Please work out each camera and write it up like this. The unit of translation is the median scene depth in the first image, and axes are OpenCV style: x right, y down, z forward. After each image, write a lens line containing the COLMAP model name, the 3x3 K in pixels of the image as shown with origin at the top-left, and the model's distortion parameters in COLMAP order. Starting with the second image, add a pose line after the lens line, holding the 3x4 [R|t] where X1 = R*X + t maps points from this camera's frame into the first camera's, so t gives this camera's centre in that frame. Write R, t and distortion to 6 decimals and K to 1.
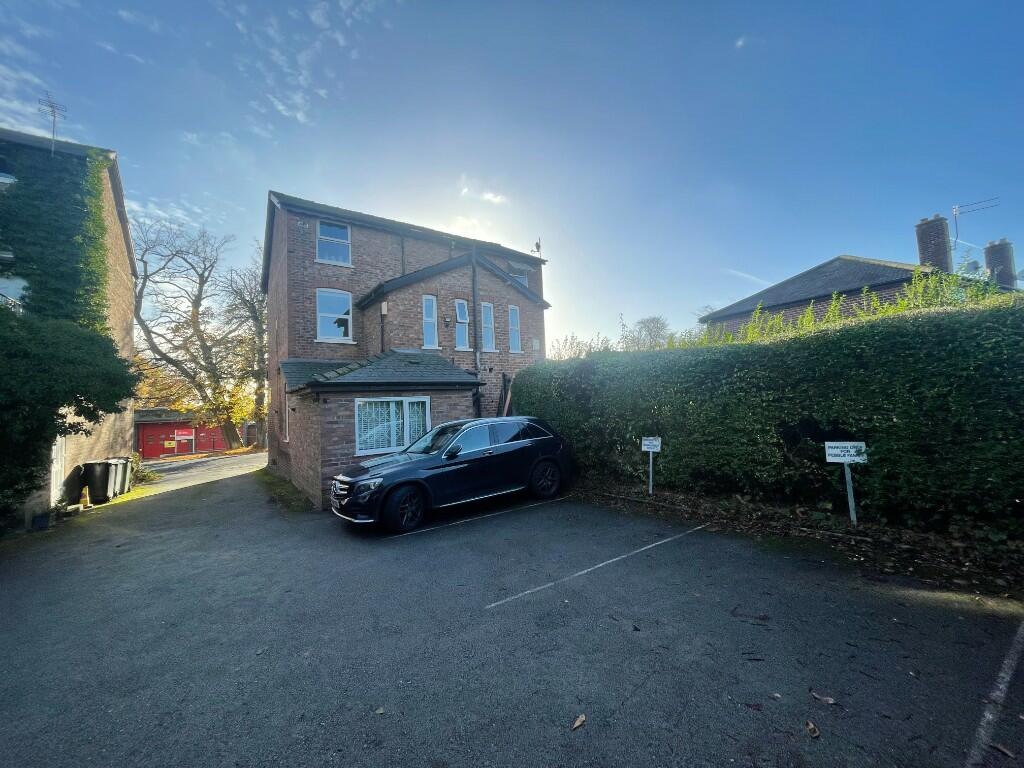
lens RADIAL K [[411.6, 0, 512.3], [0, 411.6, 380.7], [0, 0, 1]] dist [-0.004474, 0.000908]
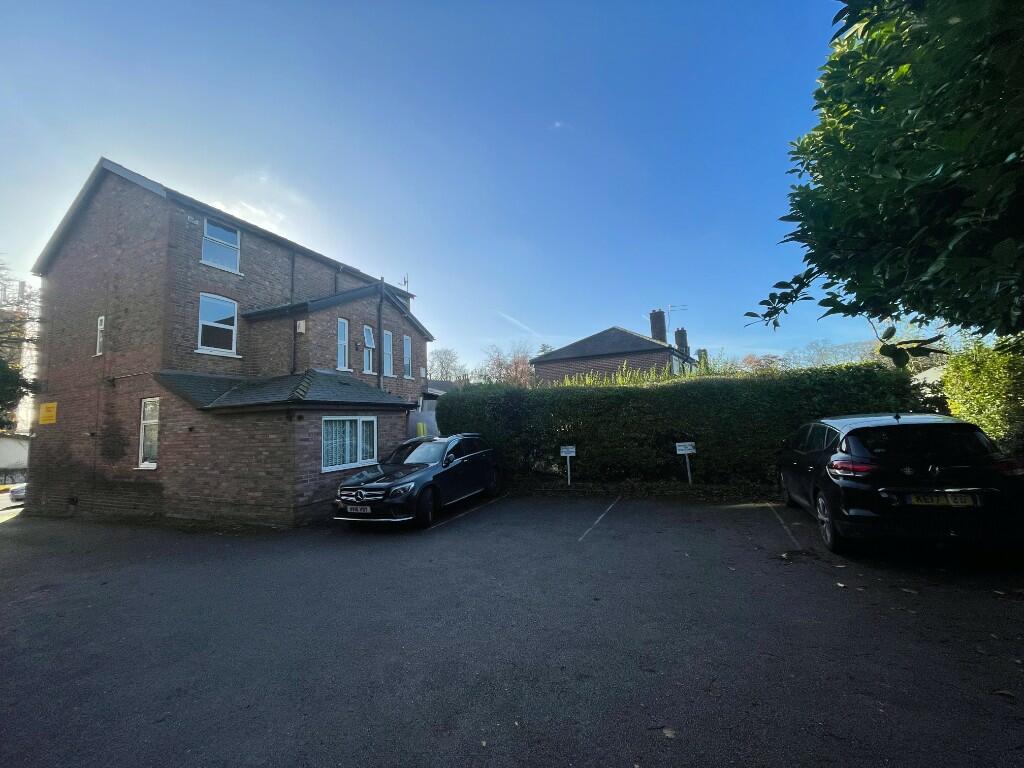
lens RADIAL K [[411.6, 0, 512.5], [0, 411.6, 381.2], [0, 0, 1]] dist [-0.004474, 0.000908]
pose [[0.859748, 0.060521, 0.507120, -0.350747], [-0.028168, 0.997062, -0.071237, 0.010284], [-0.509941, 0.046962, 0.858927, -0.096064]]
